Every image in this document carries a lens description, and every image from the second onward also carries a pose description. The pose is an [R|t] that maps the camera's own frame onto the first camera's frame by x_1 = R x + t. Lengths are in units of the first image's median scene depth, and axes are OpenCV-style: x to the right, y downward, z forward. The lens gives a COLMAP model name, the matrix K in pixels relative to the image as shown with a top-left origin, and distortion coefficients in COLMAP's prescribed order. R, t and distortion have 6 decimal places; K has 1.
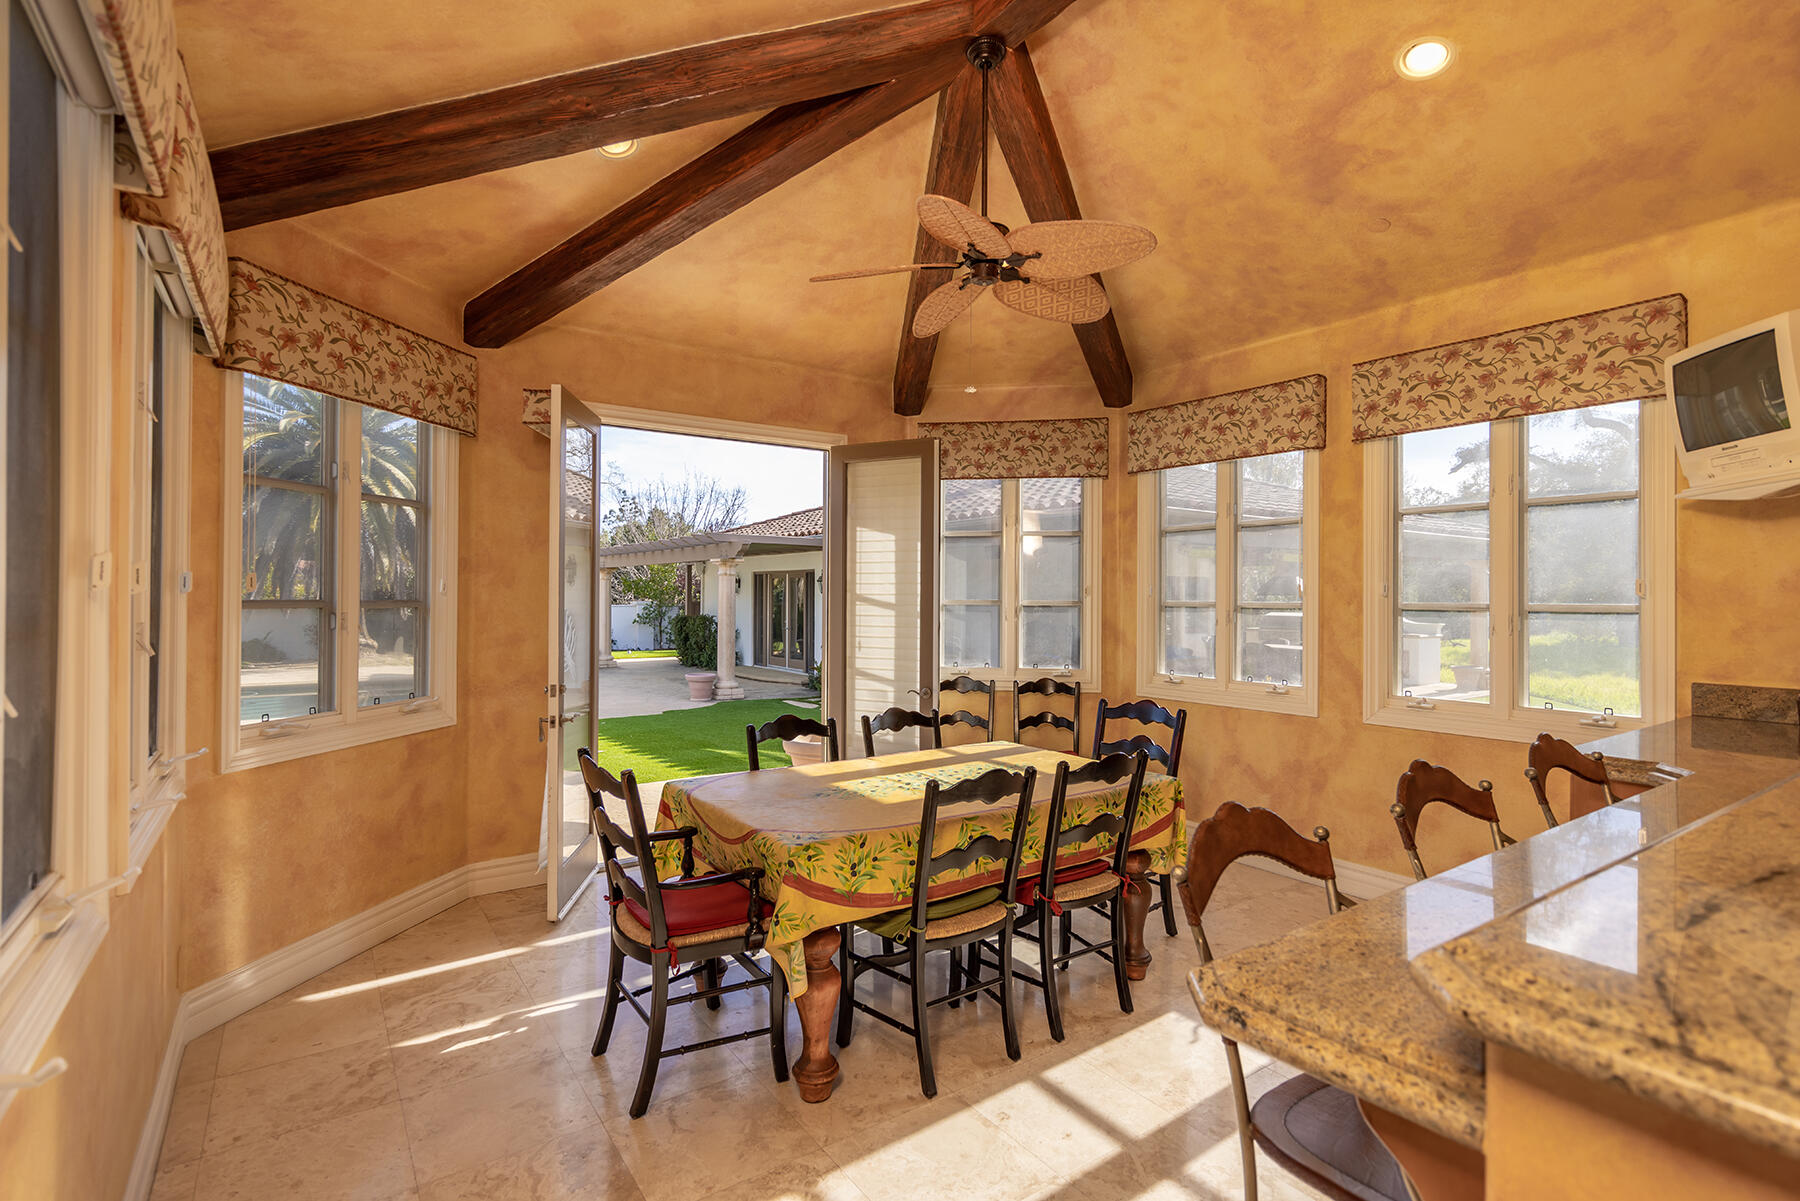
lens RADIAL K [[865.3, 0, 905.0], [0, 865.3, 594.4], [0, 0, 1]] dist [0.001616, -0.000201]
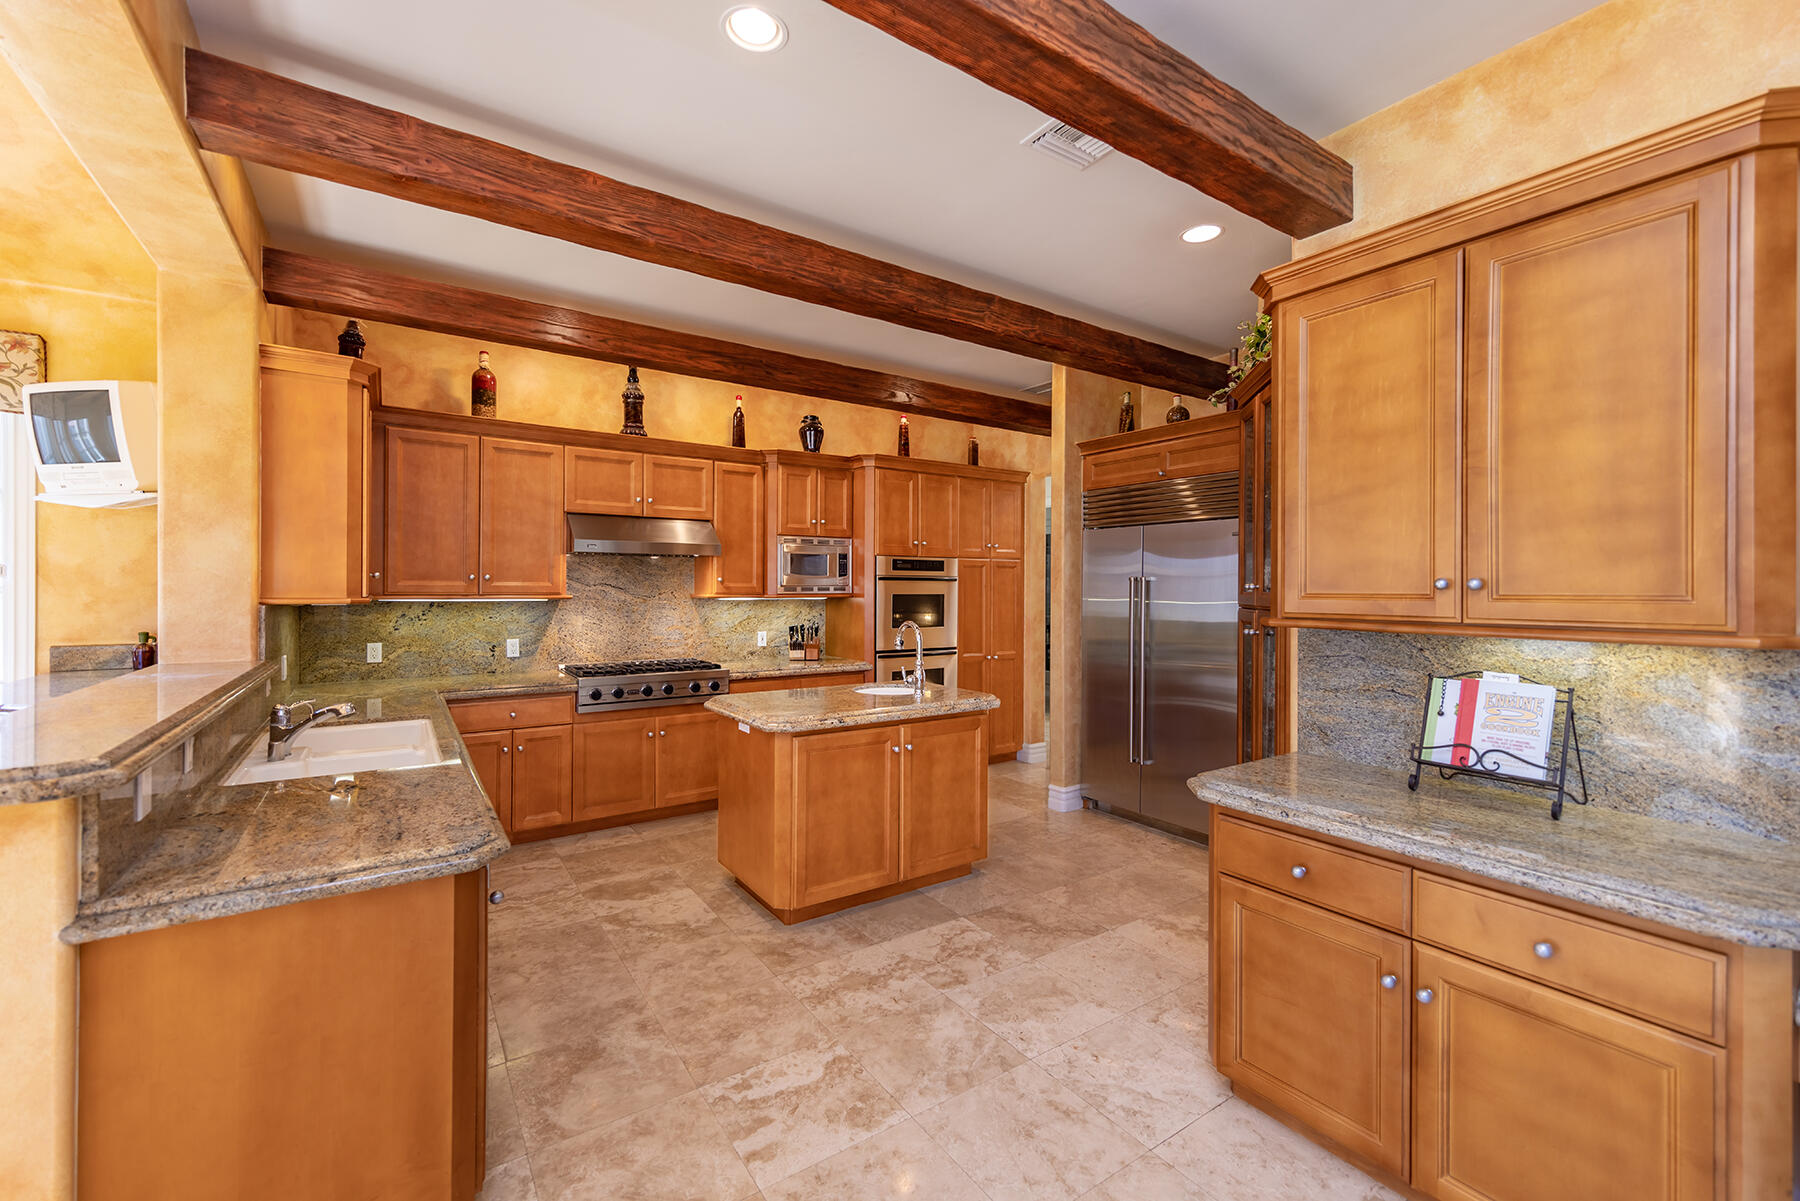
lens RADIAL K [[761.0, 0, 901.5], [0, 761.0, 594.3], [0, 0, 1]] dist [-0.002976, -0.000454]
pose [[0.004246, -0.012453, 0.999913, -0.213683], [-0.006957, 0.999898, 0.012483, 0.004879], [-0.999967, -0.007009, 0.004159, -0.274454]]
